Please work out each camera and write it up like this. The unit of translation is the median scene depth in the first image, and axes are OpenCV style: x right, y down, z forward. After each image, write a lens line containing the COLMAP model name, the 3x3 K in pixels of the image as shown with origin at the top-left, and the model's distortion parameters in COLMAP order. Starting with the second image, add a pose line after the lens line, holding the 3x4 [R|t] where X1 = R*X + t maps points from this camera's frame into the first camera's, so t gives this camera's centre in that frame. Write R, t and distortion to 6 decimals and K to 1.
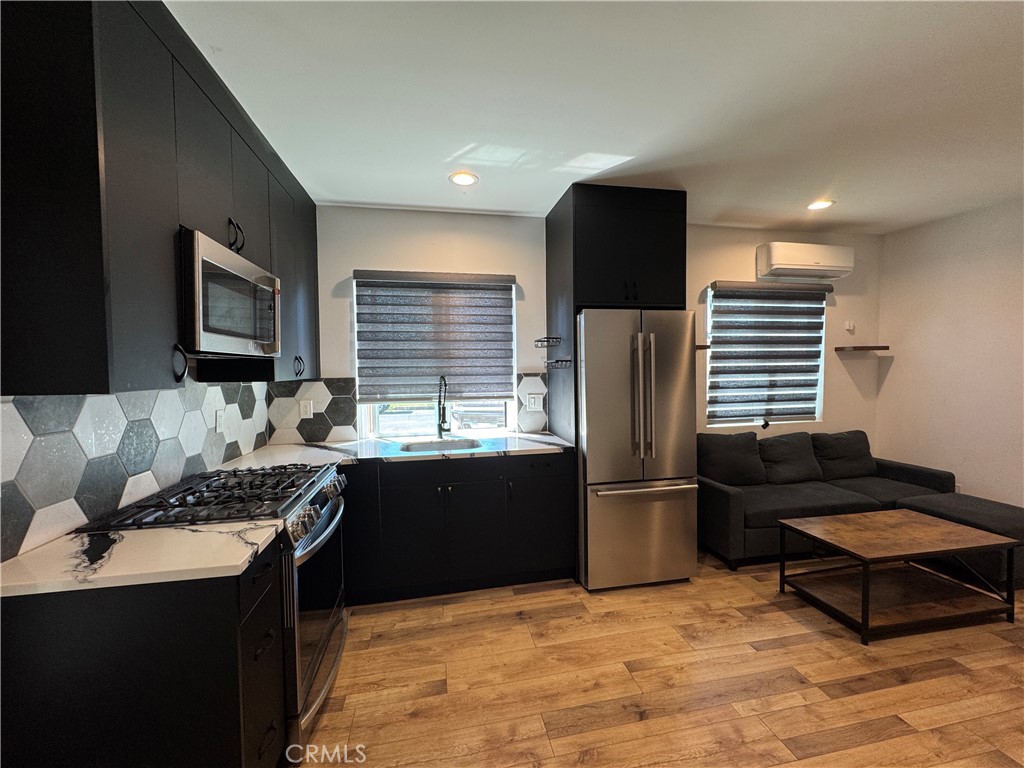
lens RADIAL K [[408.9, 0, 512.7], [0, 408.9, 386.4], [0, 0, 1]] dist [-0.004181, 0.000060]
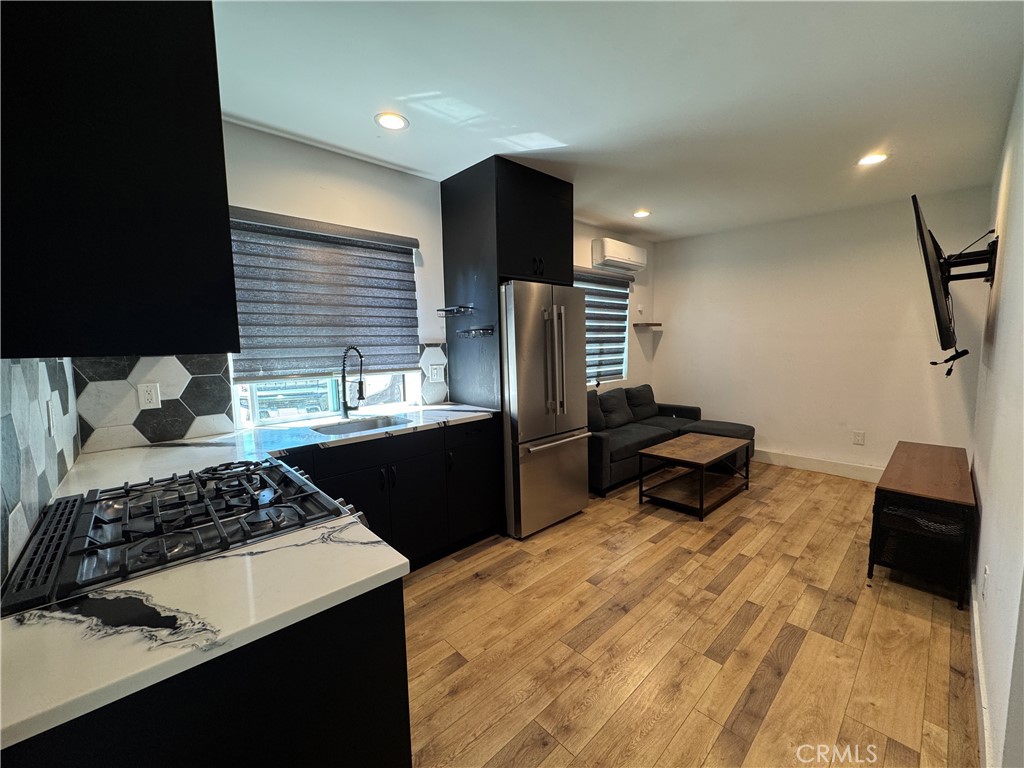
lens RADIAL K [[408.9, 0, 513.6], [0, 408.9, 385.3], [0, 0, 1]] dist [-0.004181, 0.000060]
pose [[0.848740, -0.060063, 0.525389, -0.388143], [0.032811, 0.997596, 0.061042, 0.017405], [-0.527792, -0.034571, 0.848670, 0.087322]]
